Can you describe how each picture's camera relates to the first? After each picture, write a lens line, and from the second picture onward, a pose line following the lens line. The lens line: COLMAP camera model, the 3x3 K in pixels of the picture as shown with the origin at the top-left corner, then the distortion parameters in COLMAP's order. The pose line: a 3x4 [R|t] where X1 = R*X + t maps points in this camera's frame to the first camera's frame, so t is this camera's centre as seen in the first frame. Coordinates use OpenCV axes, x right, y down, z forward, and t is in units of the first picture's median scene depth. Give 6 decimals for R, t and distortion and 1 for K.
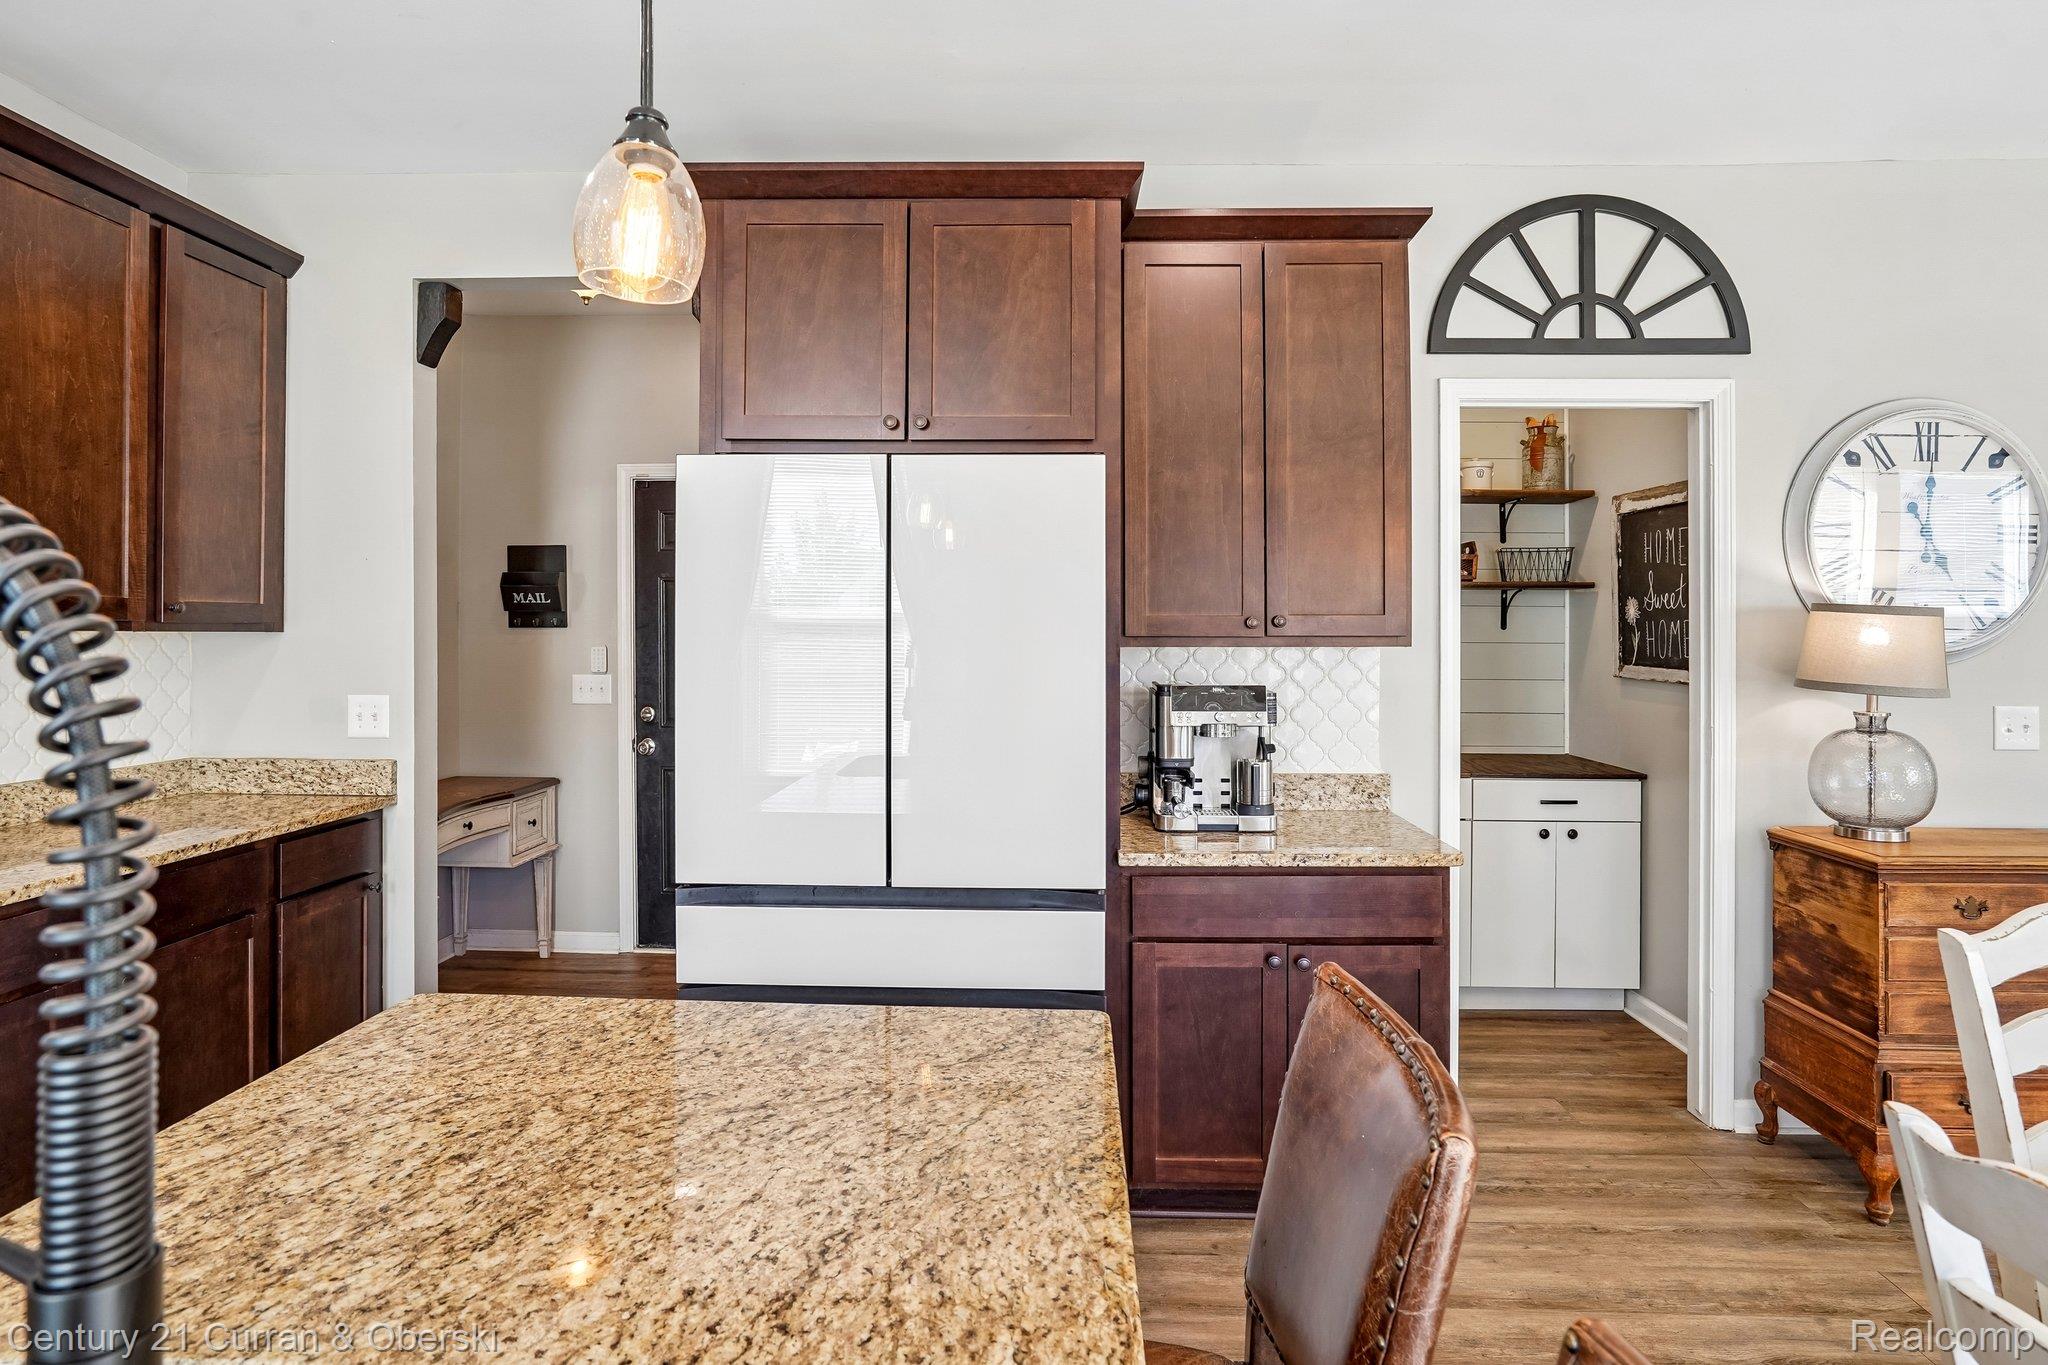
lens RADIAL K [[1110.5, 0, 1004.7], [0, 1110.5, 637.6], [0, 0, 1]] dist [-0.006302, 0.003195]
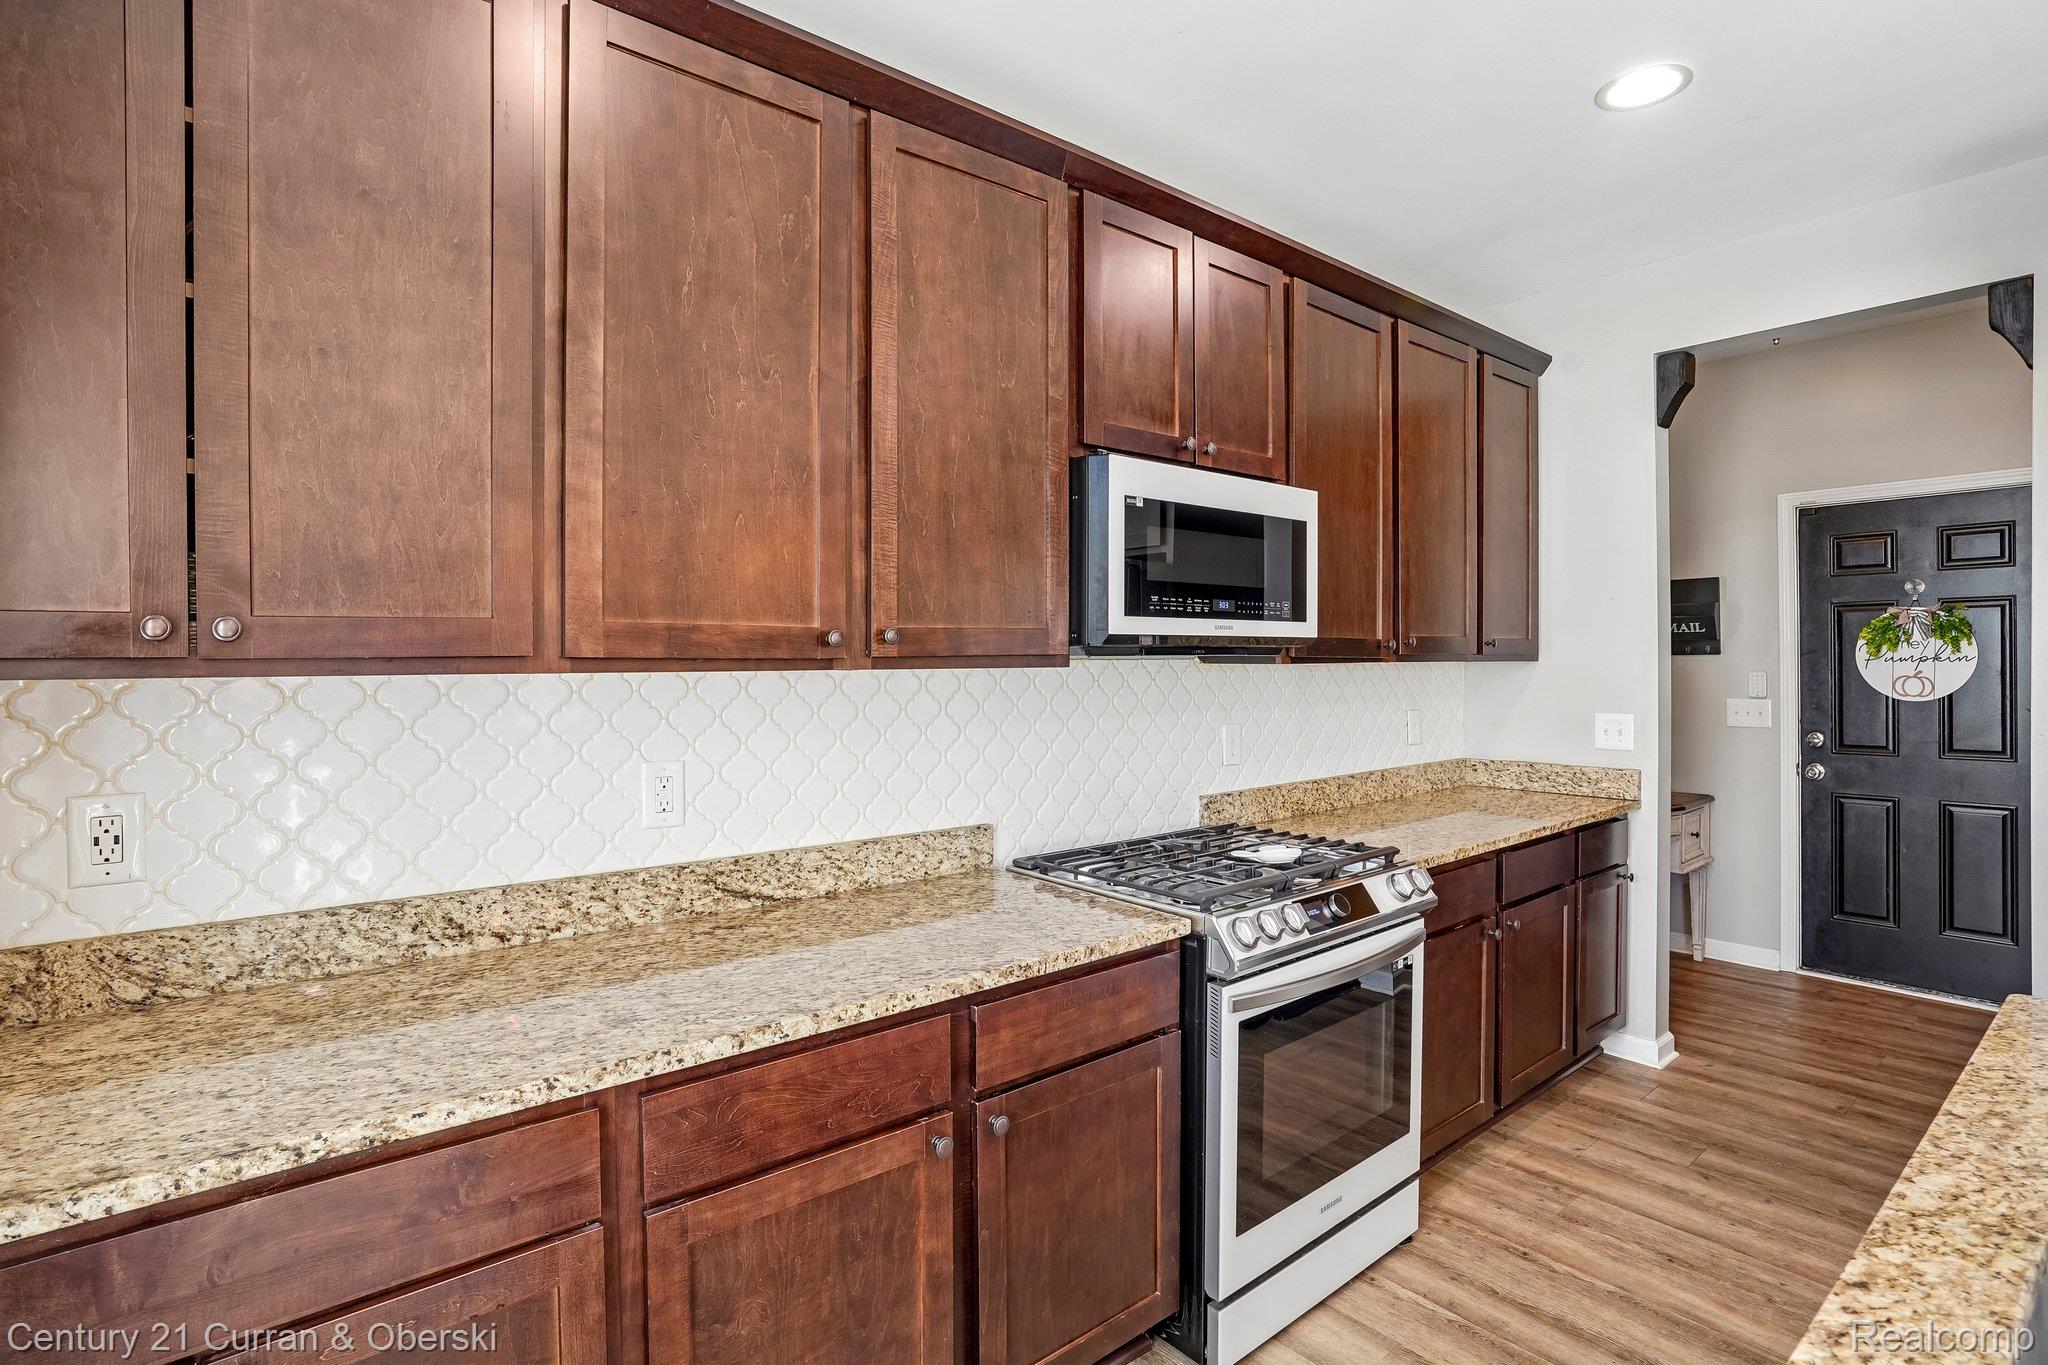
lens RADIAL K [[970.9, 0, 998.1], [0, 970.9, 681.3], [0, 0, 1]] dist [-0.050102, 0.015151]
pose [[0.659117, 0.003155, -0.752034, -0.249630], [0.009425, 0.999878, 0.012455, -0.001759], [0.751981, -0.015297, 0.659007, -0.168832]]
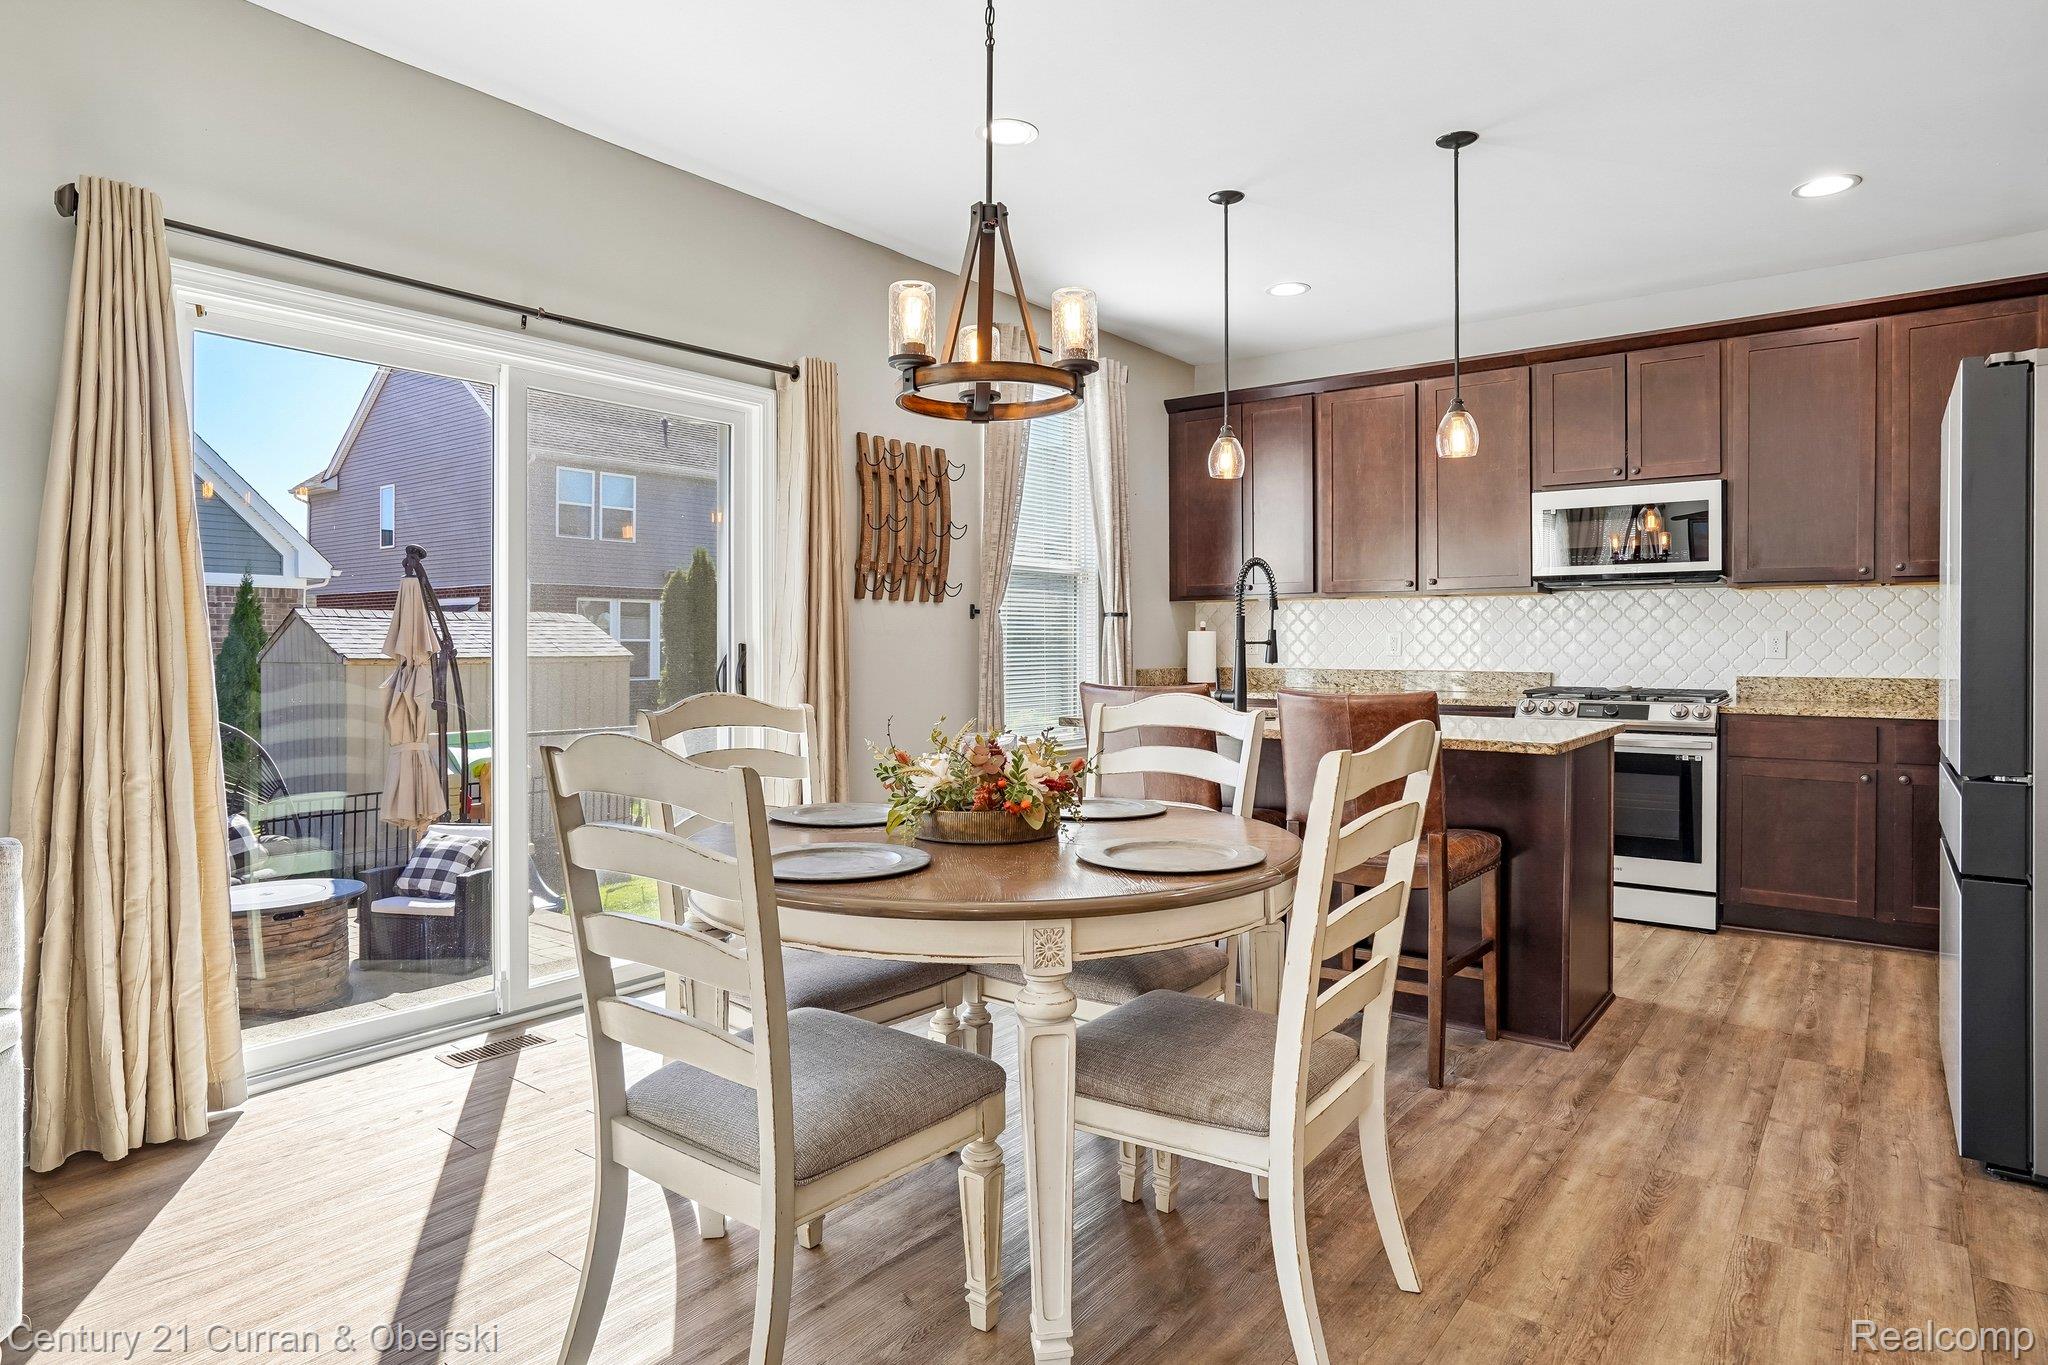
lens RADIAL K [[1154.4, 0, 1007.2], [0, 1154.4, 644.5], [0, 0, 1]] dist [-0.024926, 0.017984]
pose [[-0.586356, -0.006310, -0.810029, 1.109532], [-0.007621, 0.999968, -0.002273, 0.084646], [0.810017, 0.004840, -0.586386, 0.680318]]
